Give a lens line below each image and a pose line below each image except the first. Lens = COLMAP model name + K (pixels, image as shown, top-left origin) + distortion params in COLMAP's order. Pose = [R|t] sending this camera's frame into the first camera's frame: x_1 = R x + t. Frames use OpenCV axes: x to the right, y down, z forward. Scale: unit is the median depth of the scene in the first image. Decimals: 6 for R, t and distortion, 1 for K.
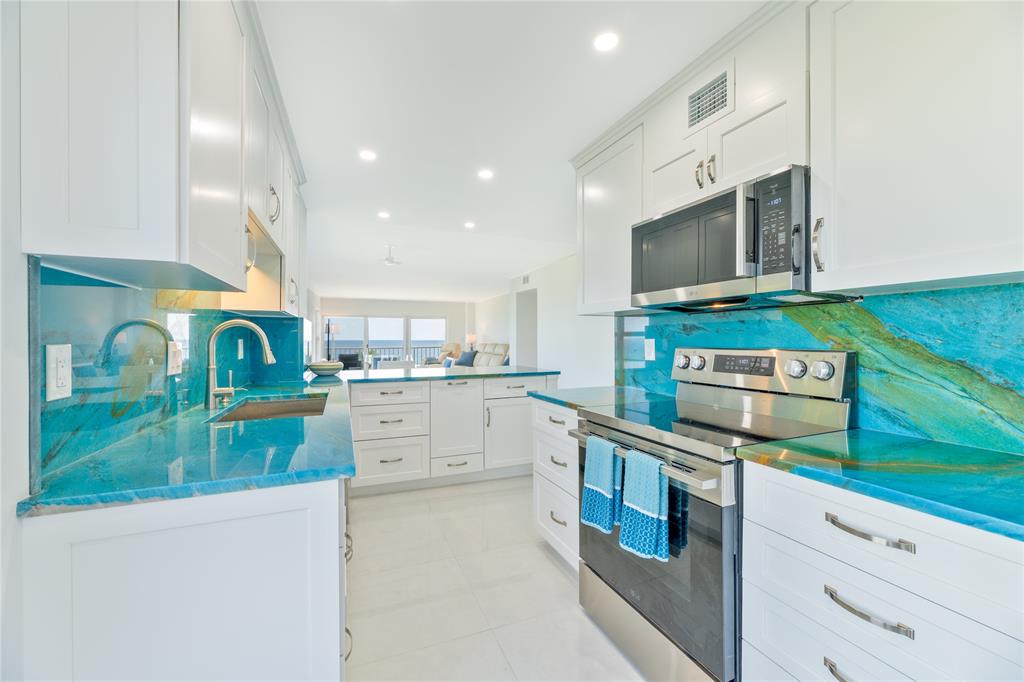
lens RADIAL K [[406.2, 0, 513.7], [0, 406.2, 339.4], [0, 0, 1]] dist [0.001433, 0.000132]
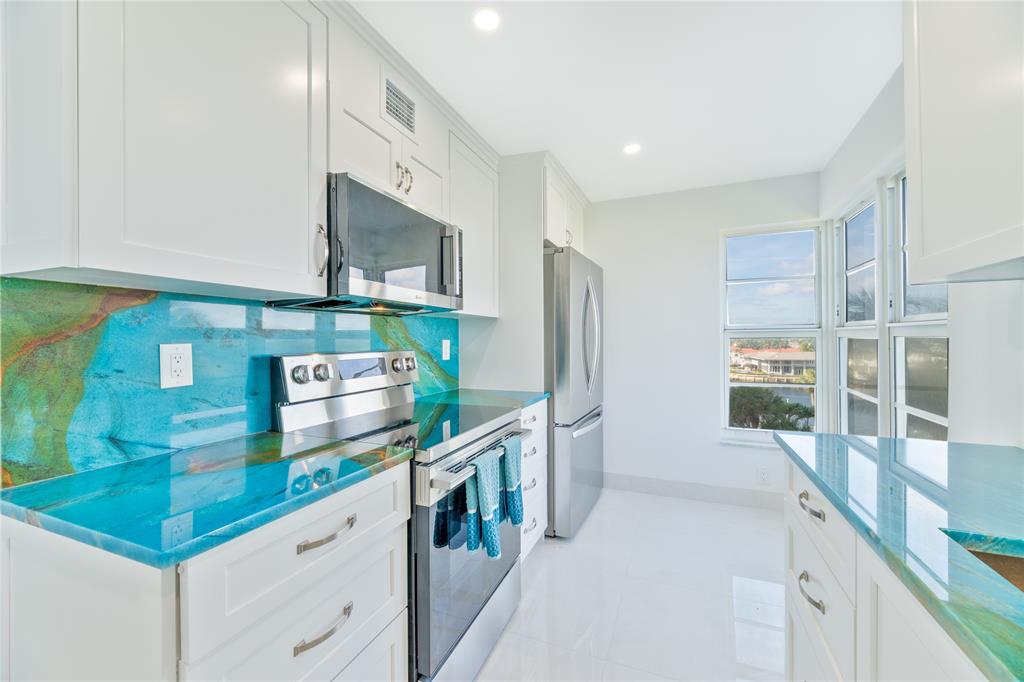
lens RADIAL K [[406.2, 0, 513.7], [0, 406.2, 339.4], [0, 0, 1]] dist [0.001433, 0.000132]
pose [[-0.702606, 0.003478, 0.711570, -0.462212], [0.005327, 0.999986, 0.000371, -0.008127], [-0.711559, 0.004051, -0.702615, 1.584978]]
